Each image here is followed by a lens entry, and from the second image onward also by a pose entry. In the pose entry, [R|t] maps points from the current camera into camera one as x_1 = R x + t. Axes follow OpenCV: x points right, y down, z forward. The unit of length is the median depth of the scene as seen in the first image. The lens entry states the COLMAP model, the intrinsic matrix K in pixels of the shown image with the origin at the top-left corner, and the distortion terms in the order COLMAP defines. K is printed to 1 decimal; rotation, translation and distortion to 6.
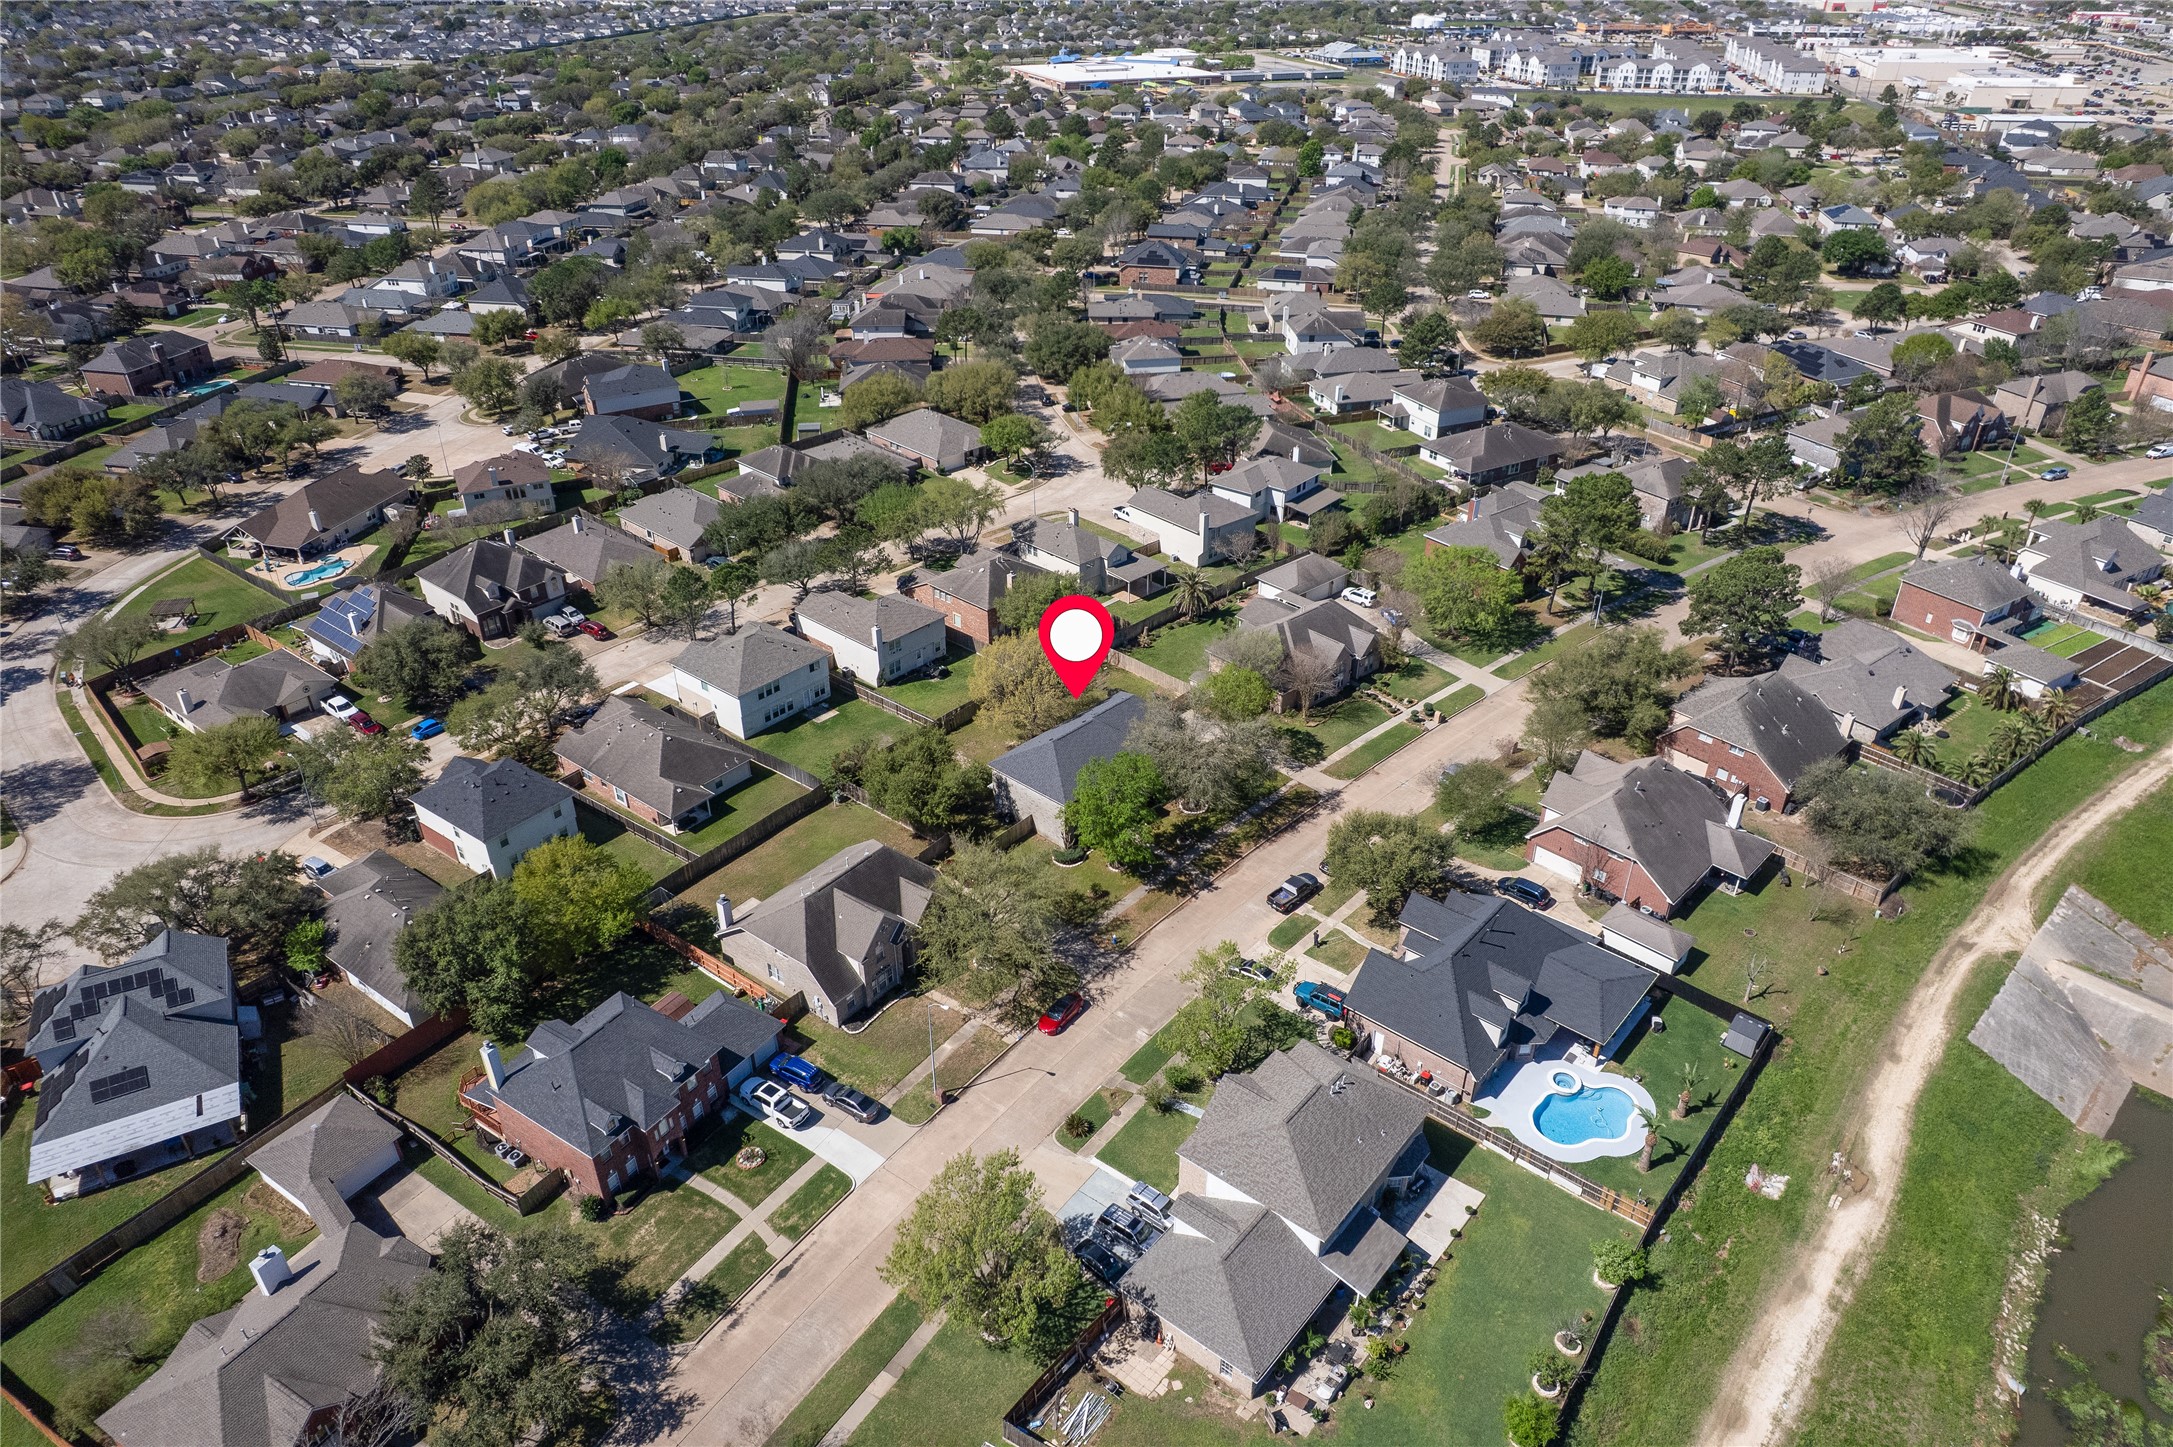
lens RADIAL K [[1385.0, 0, 1086.5], [0, 1385.0, 723.5], [0, 0, 1]] dist [-0.037358, 0.001940]
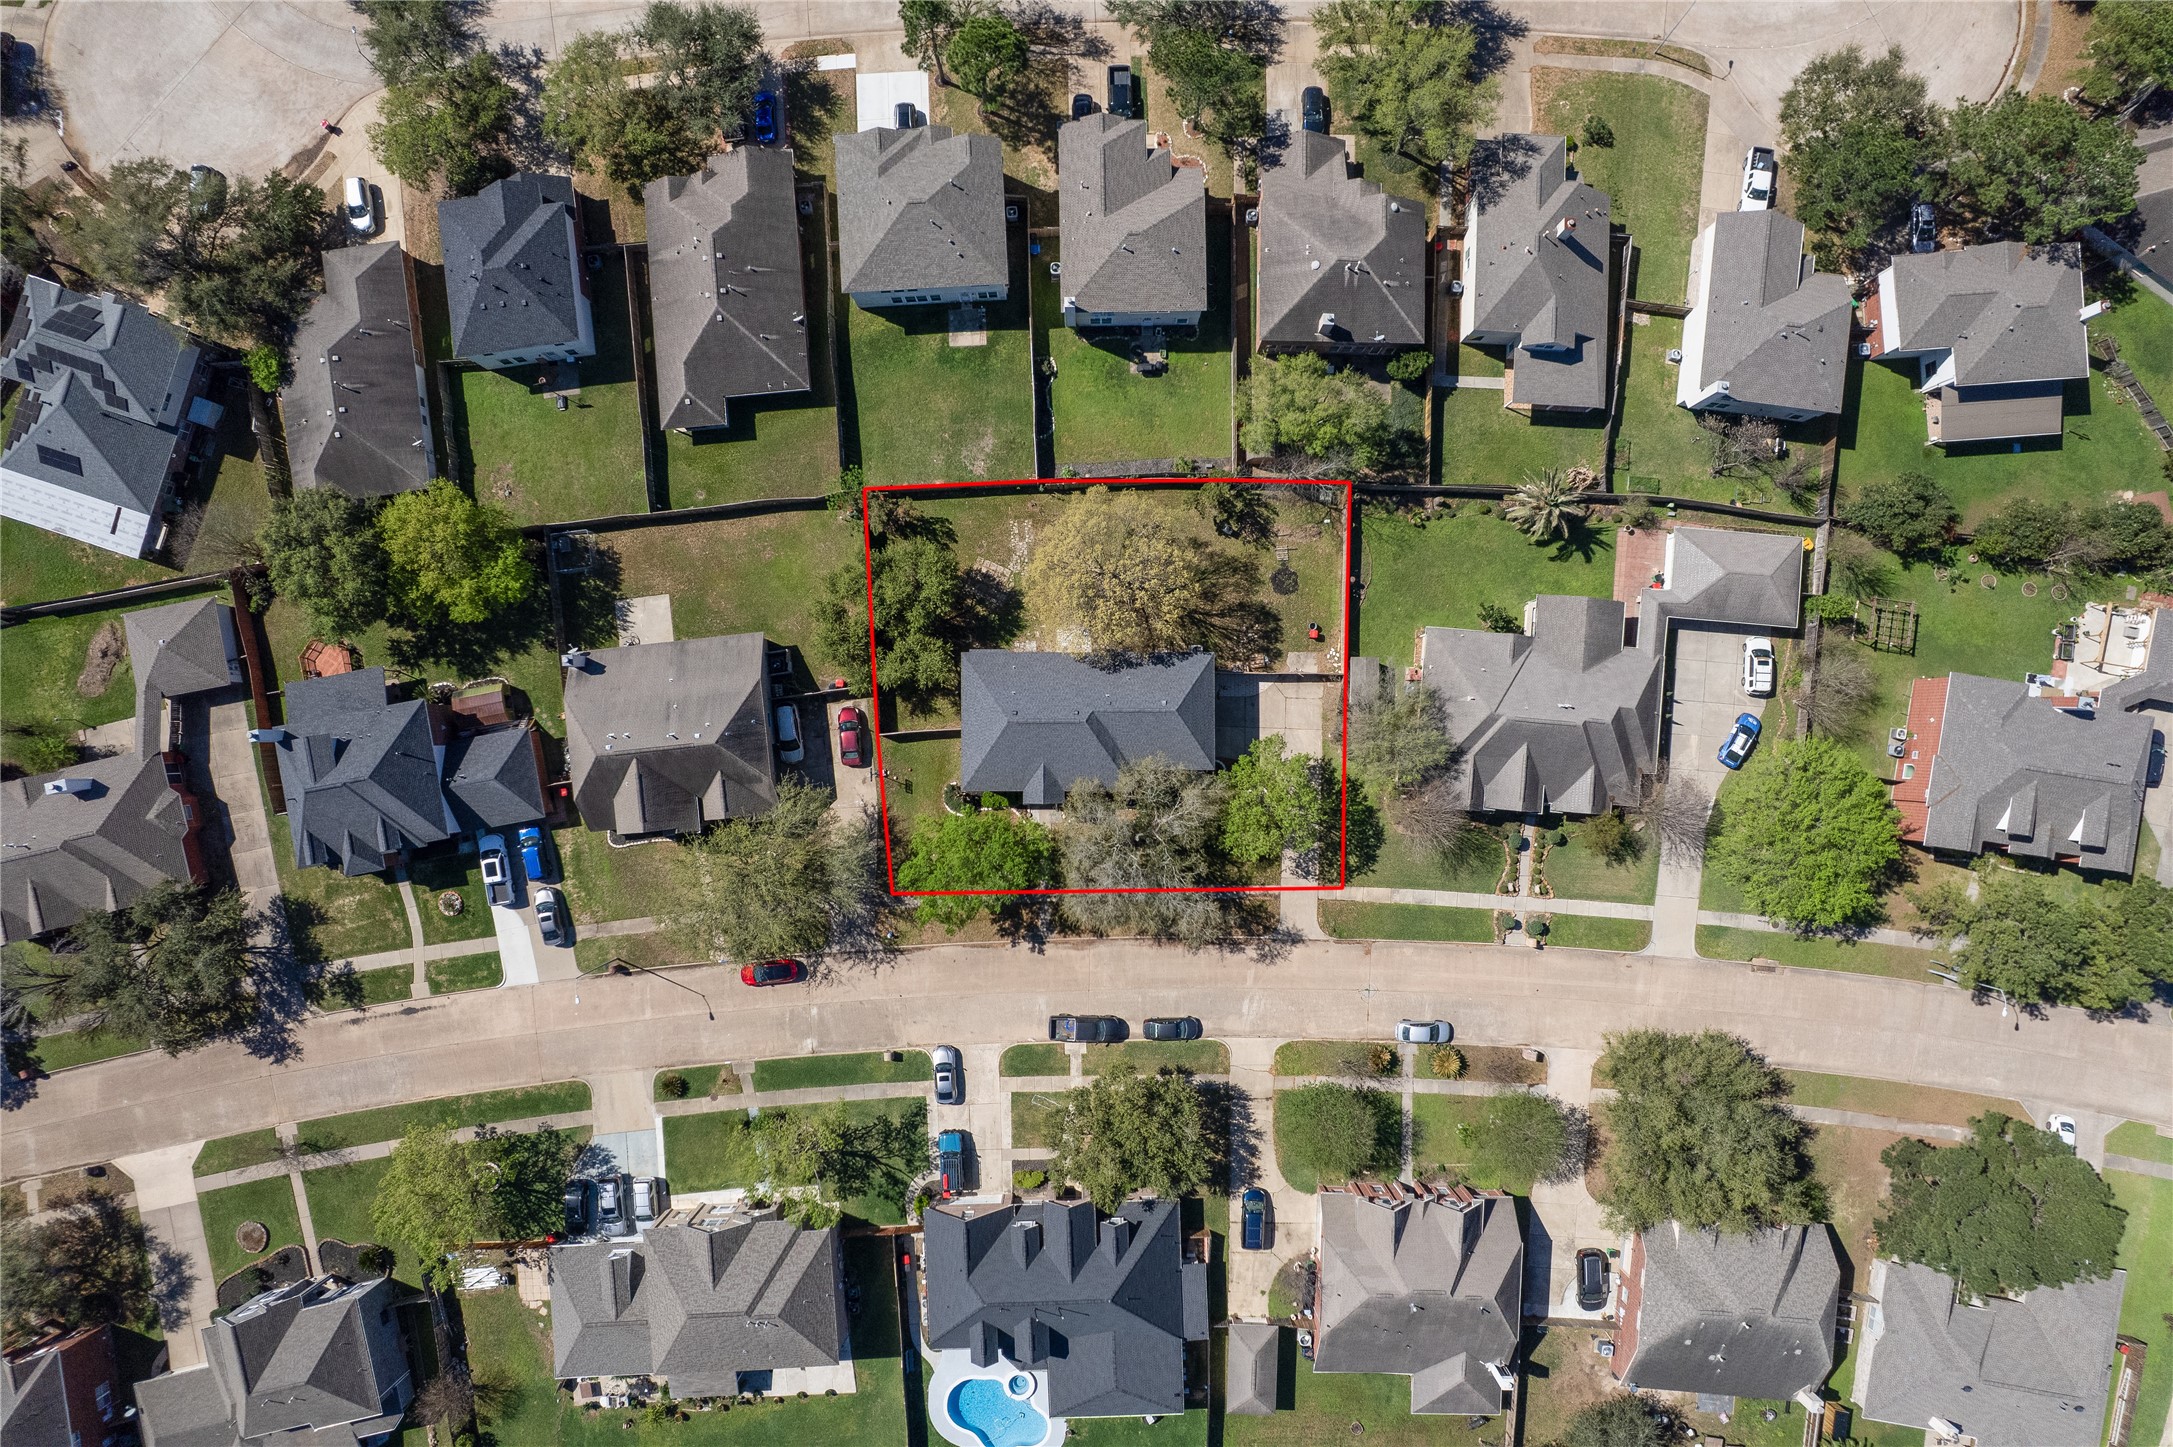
lens RADIAL K [[1385.0, 0, 1086.5], [0, 1385.0, 723.5], [0, 0, 1]] dist [-0.037358, 0.001940]
pose [[0.684349, 0.729035, -0.013220, 0.024258], [-0.367221, 0.360262, 0.857531, -0.919636], [0.629932, -0.581996, 0.514262, 0.841879]]
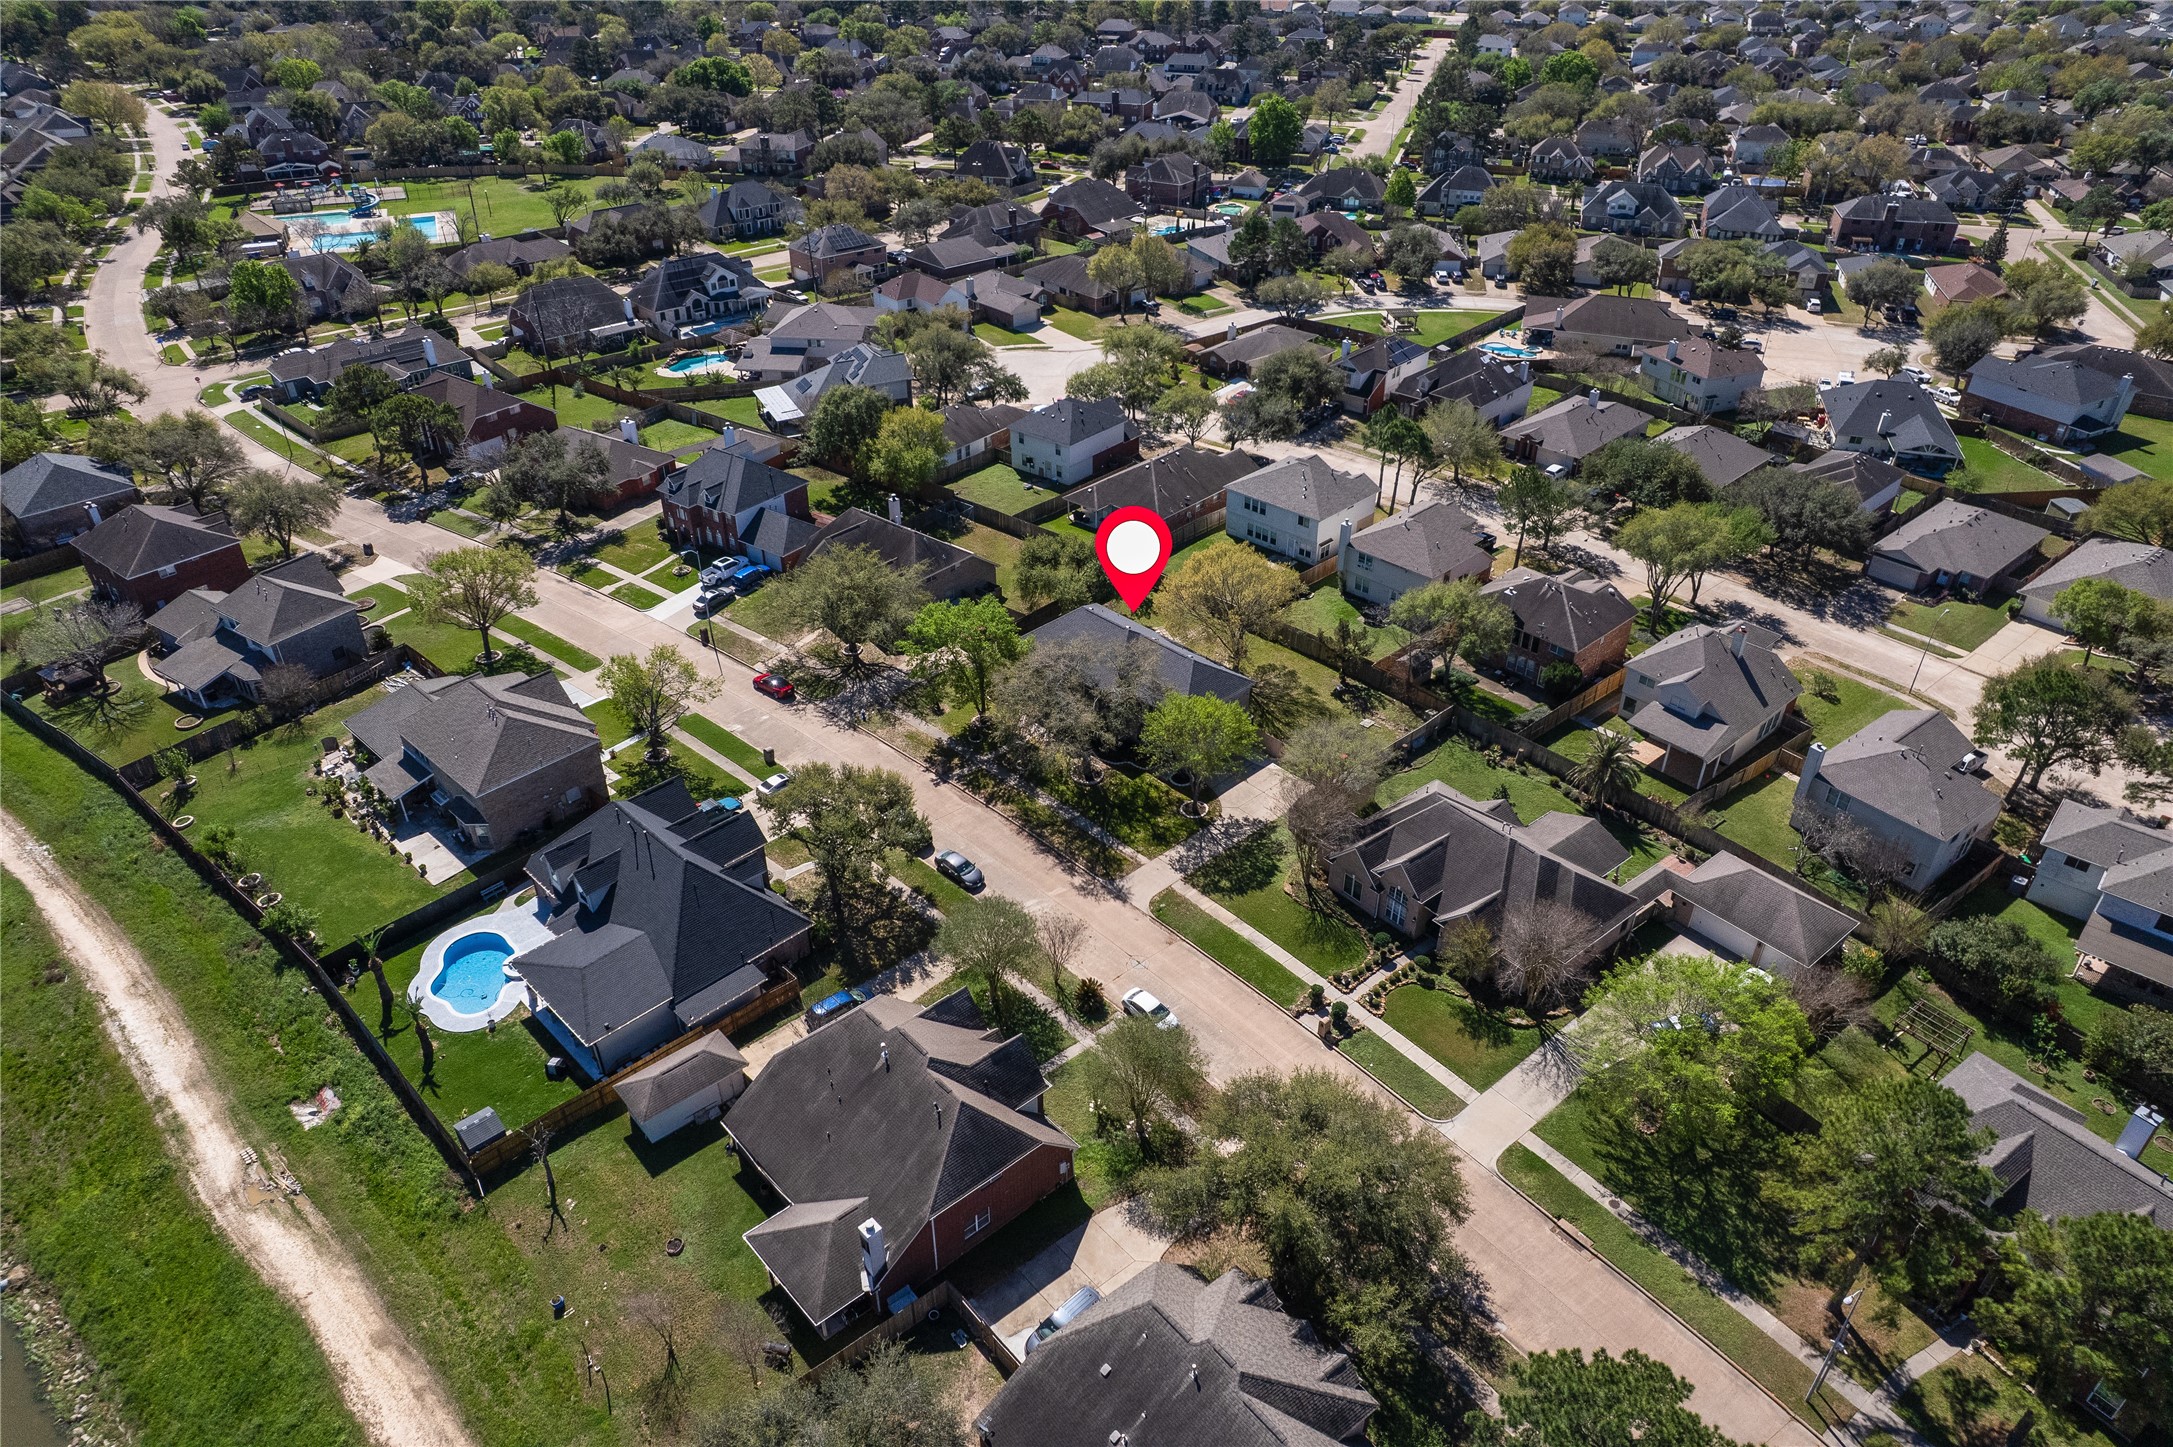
lens RADIAL K [[1385.0, 0, 1086.5], [0, 1385.0, 723.5], [0, 0, 1]] dist [-0.037358, 0.001940]
pose [[-0.058624, 0.538584, -0.840530, 1.076179], [-0.512645, 0.706236, 0.488288, -0.520384], [0.856597, 0.459519, 0.234700, 1.111662]]
